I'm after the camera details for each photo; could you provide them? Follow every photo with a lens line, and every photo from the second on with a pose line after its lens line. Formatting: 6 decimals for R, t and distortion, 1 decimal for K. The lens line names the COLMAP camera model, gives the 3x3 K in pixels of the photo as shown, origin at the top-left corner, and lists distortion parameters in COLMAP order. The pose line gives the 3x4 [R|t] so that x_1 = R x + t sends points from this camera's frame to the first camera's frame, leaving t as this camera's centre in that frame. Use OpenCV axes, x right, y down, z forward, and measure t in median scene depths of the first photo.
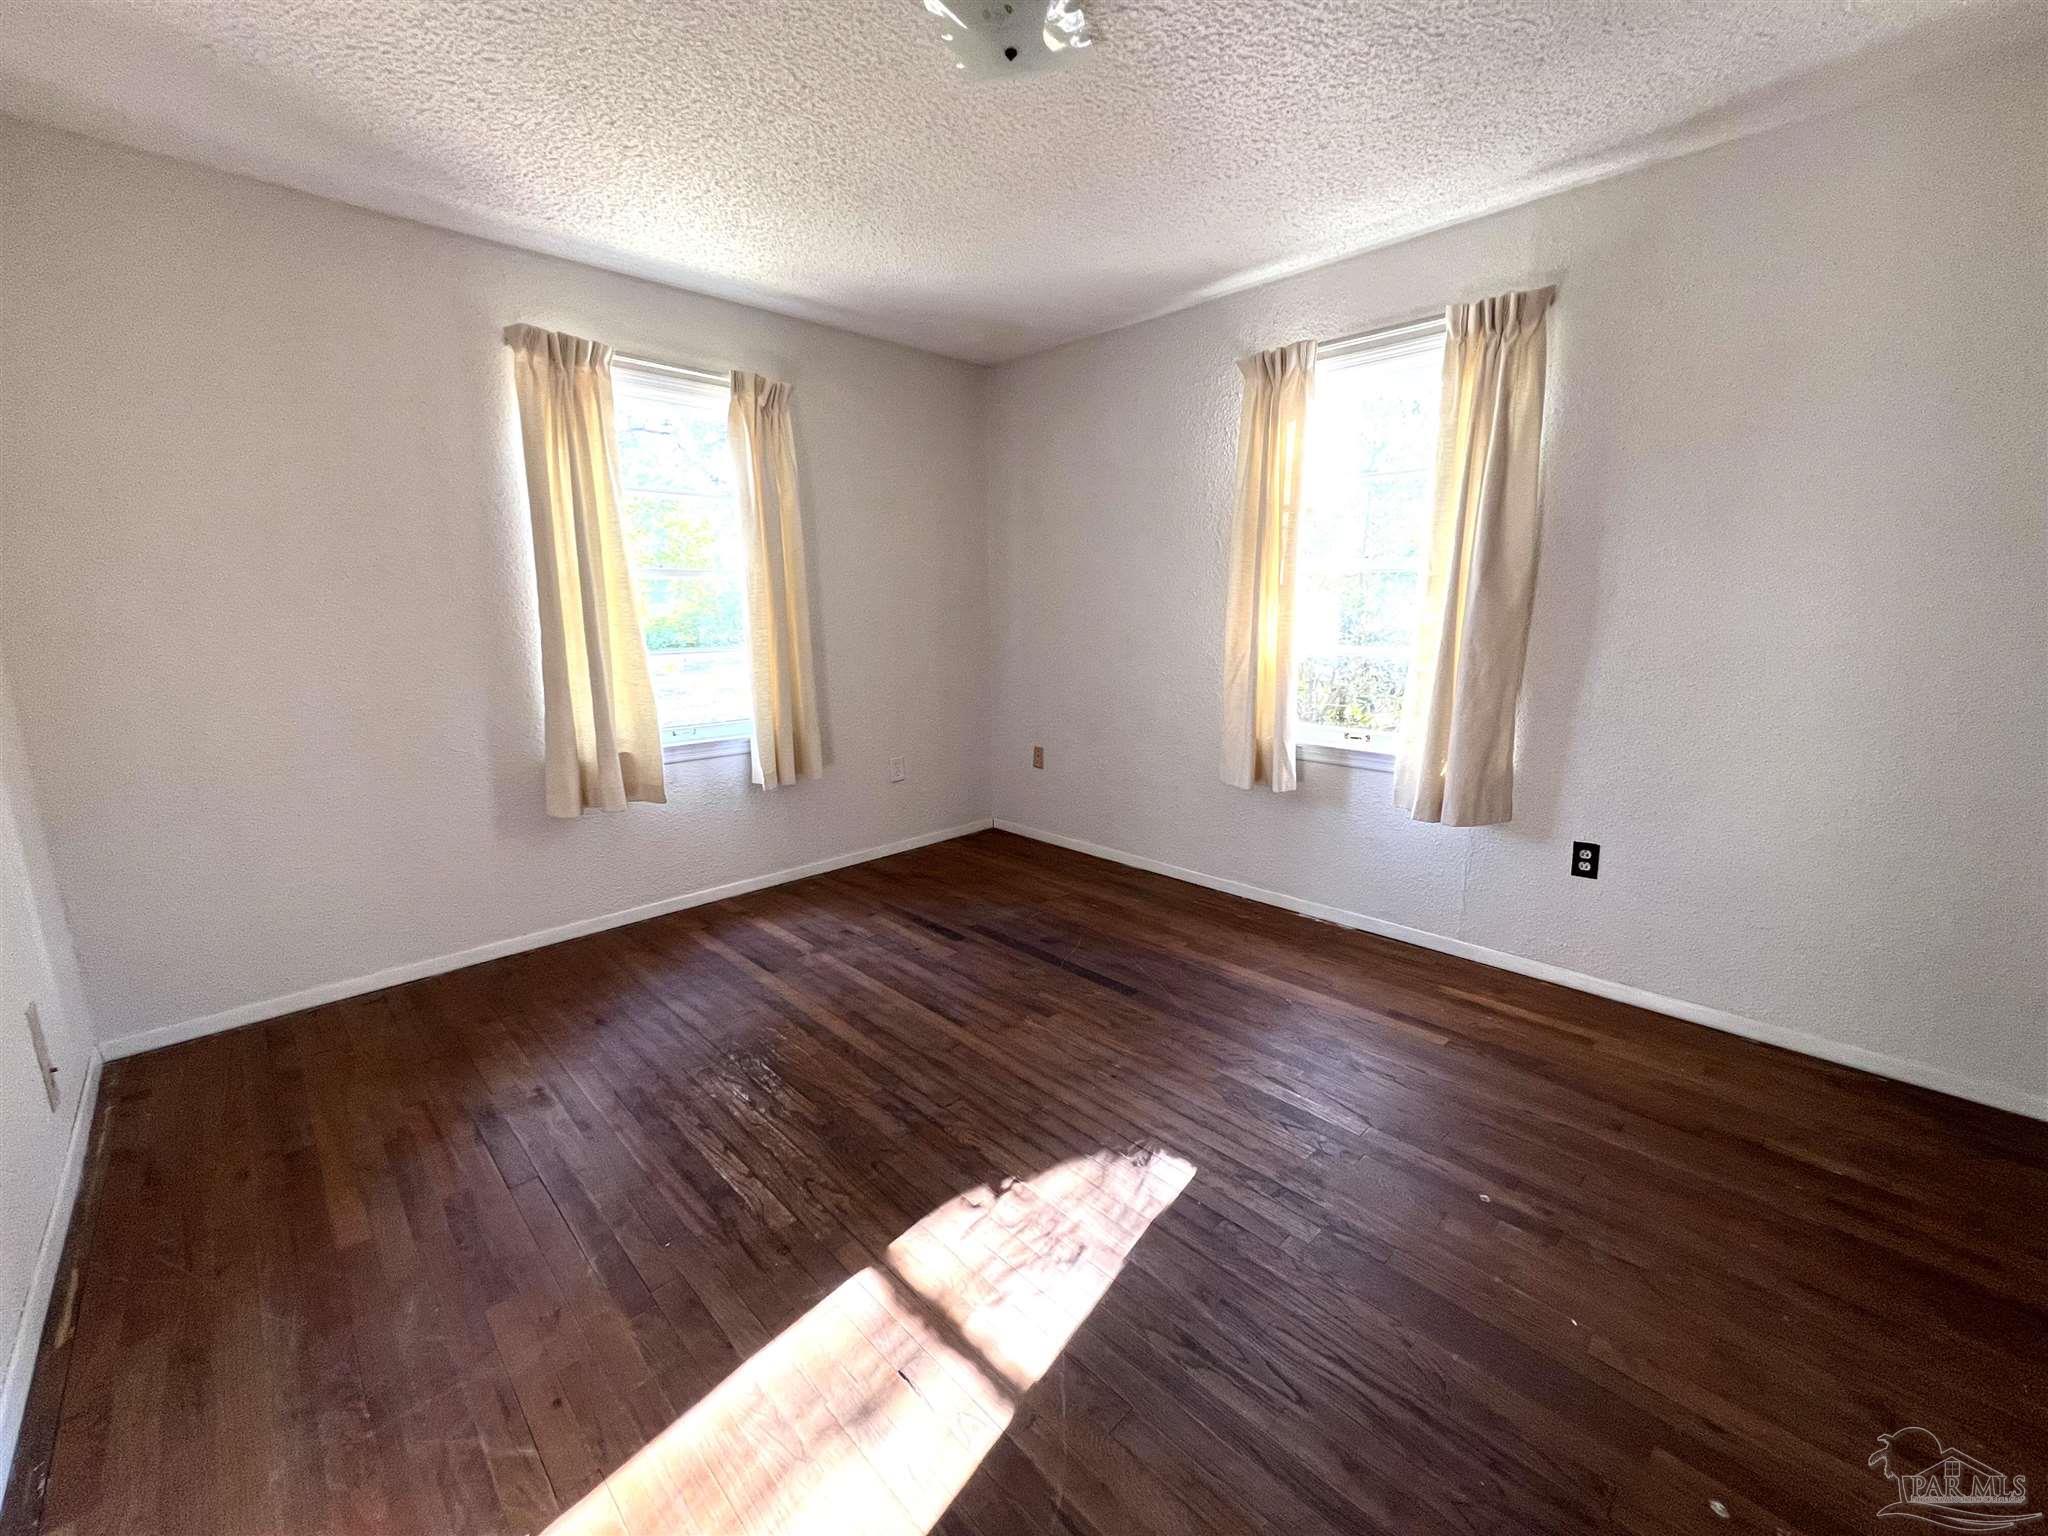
lens RADIAL K [[823.6, 0, 1020.8], [0, 823.6, 764.0], [0, 0, 1]] dist [-0.000936, 0.000844]
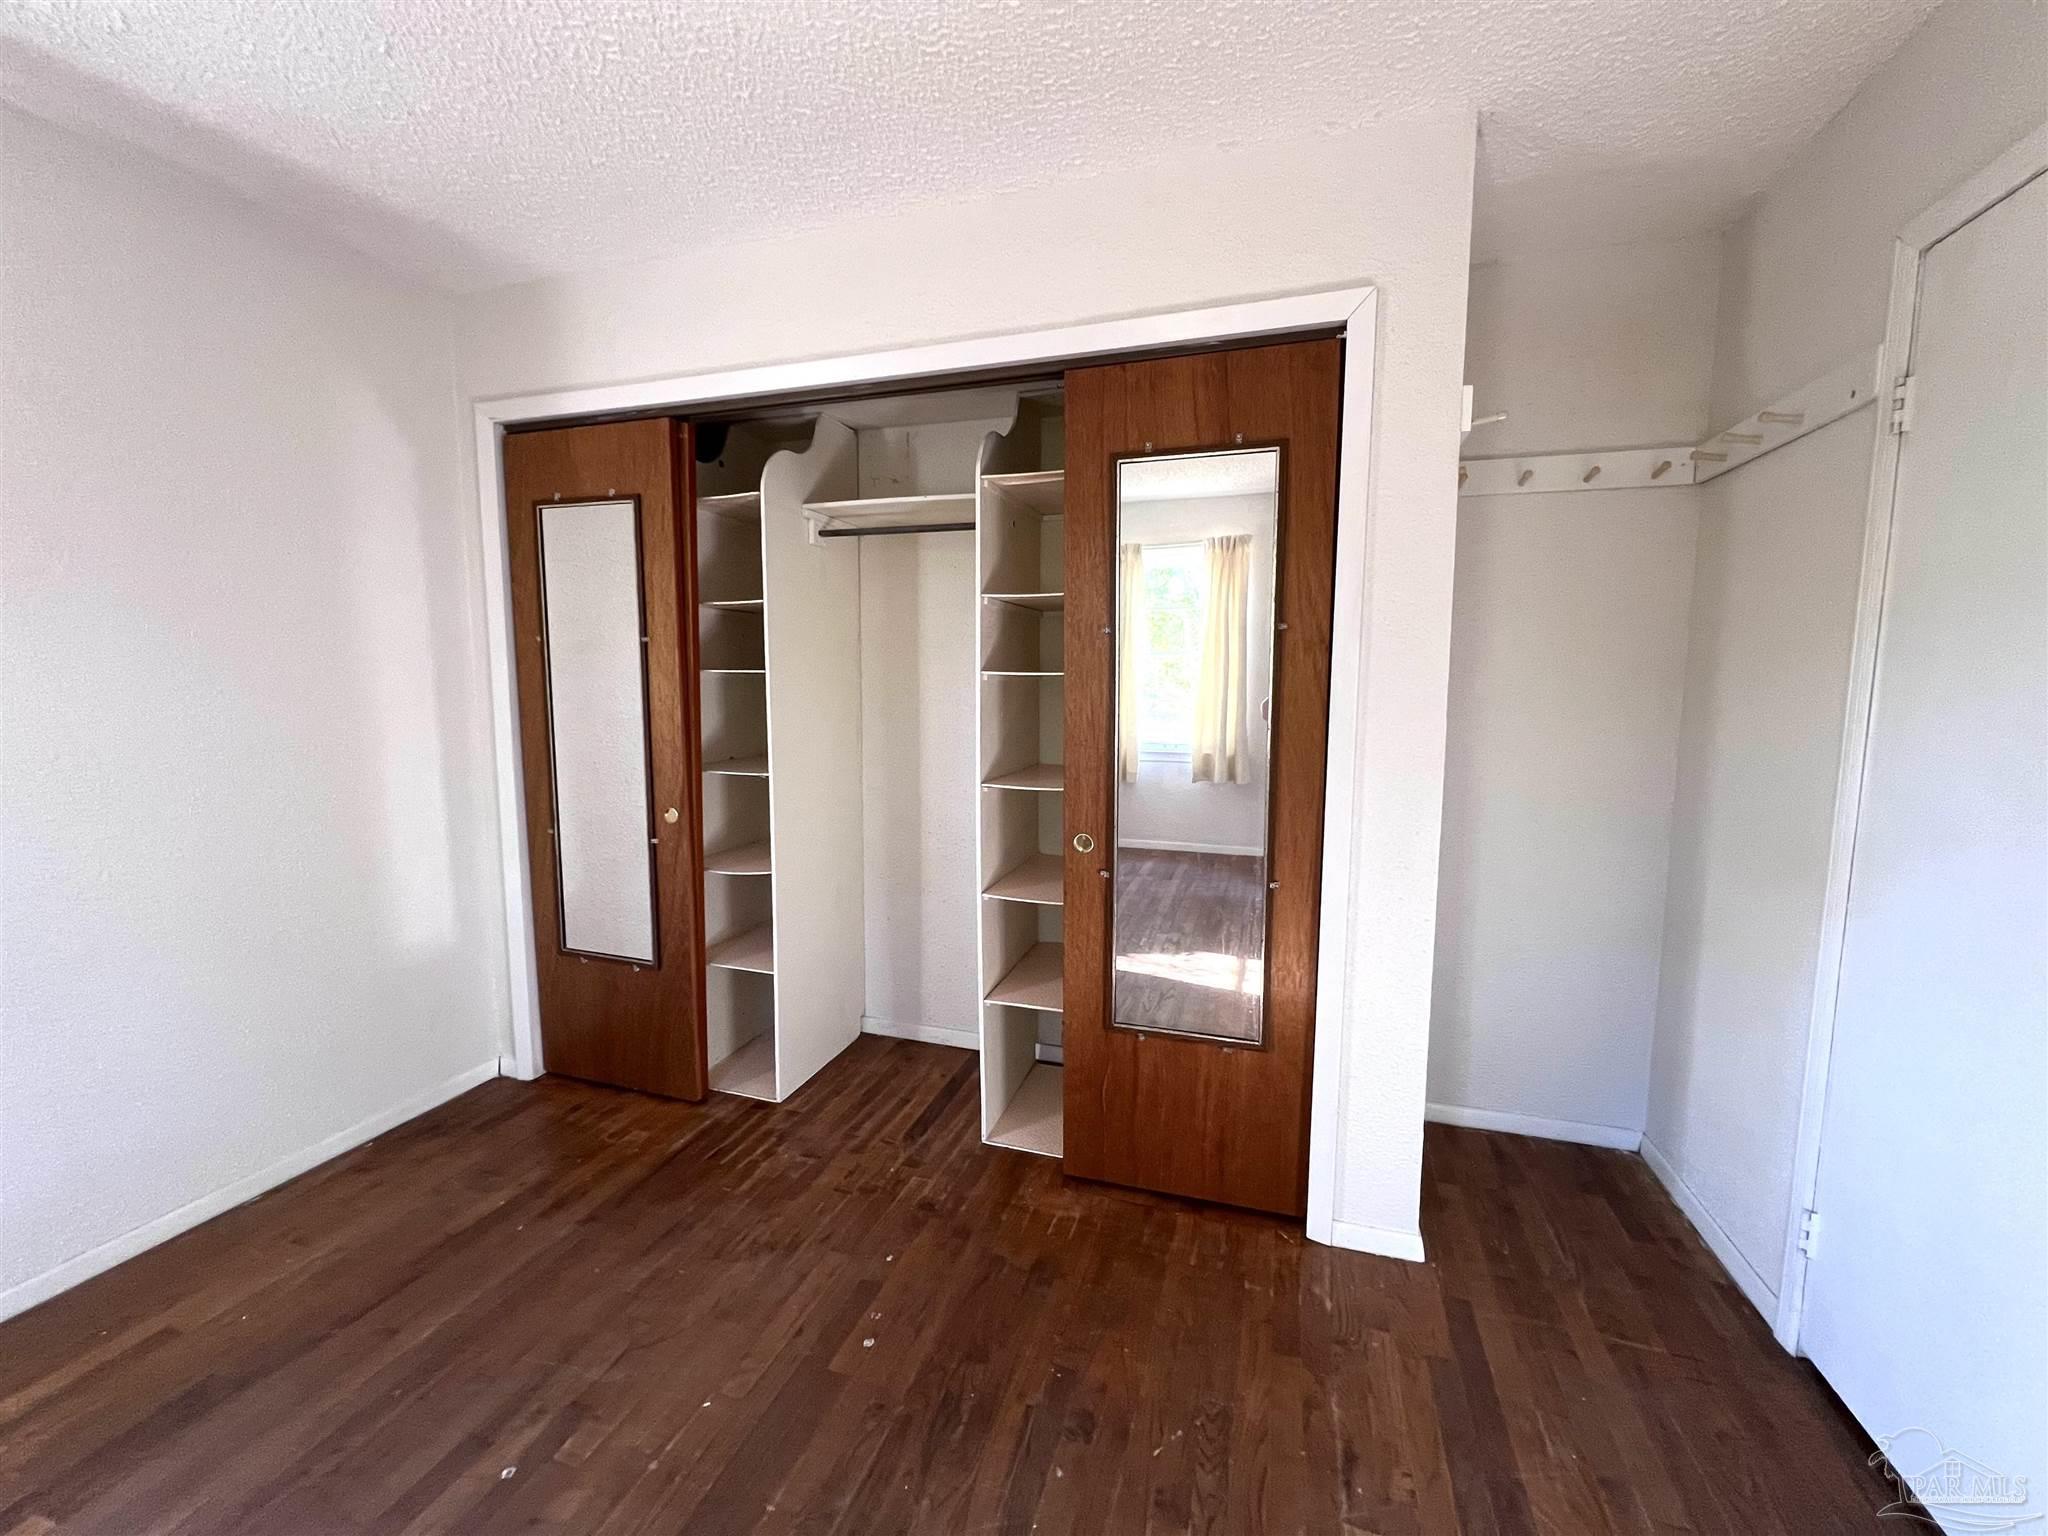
lens RADIAL K [[830.3, 0, 1020.3], [0, 830.3, 756.3], [0, 0, 1]] dist [-0.001120, 0.000004]
pose [[-0.452486, -0.089658, 0.887253, -0.232521], [0.175452, 0.966536, 0.187148, -0.151103], [-0.874341, 0.240352, -0.421614, 0.600288]]
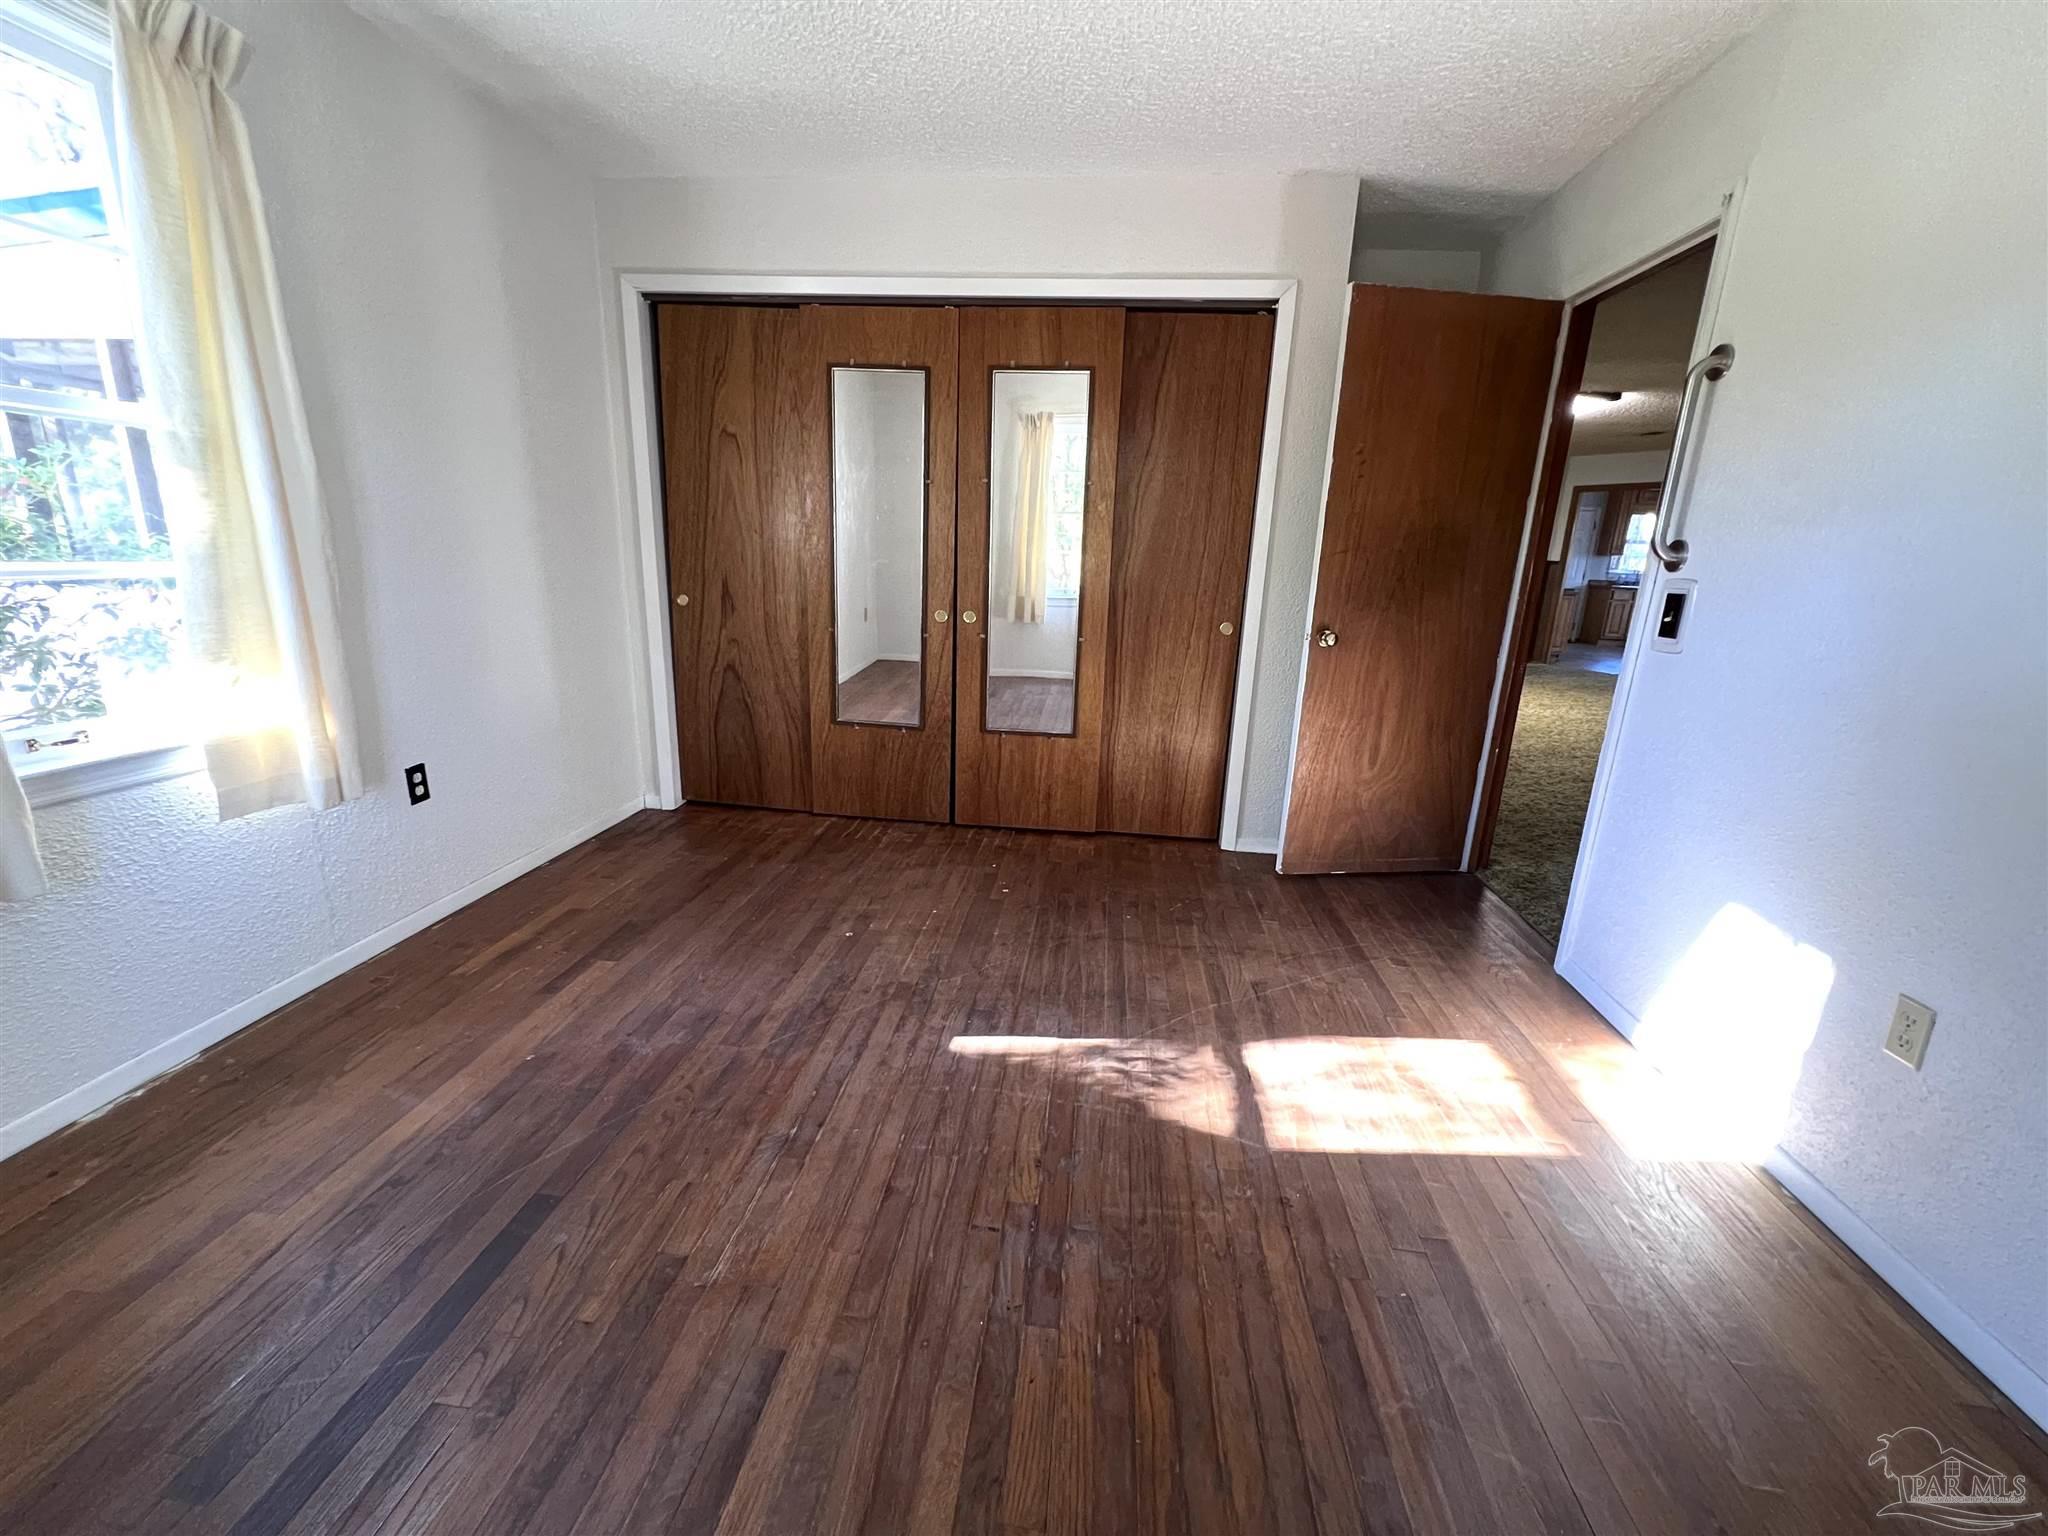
lens RADIAL K [[823.6, 0, 1020.8], [0, 823.6, 764.0], [0, 0, 1]] dist [-0.000936, 0.000844]
pose [[-0.632811, -0.216507, 0.743422, -0.515891], [0.117533, 0.922129, 0.368597, -0.199834], [-0.765335, 0.320628, -0.558086, 1.193695]]
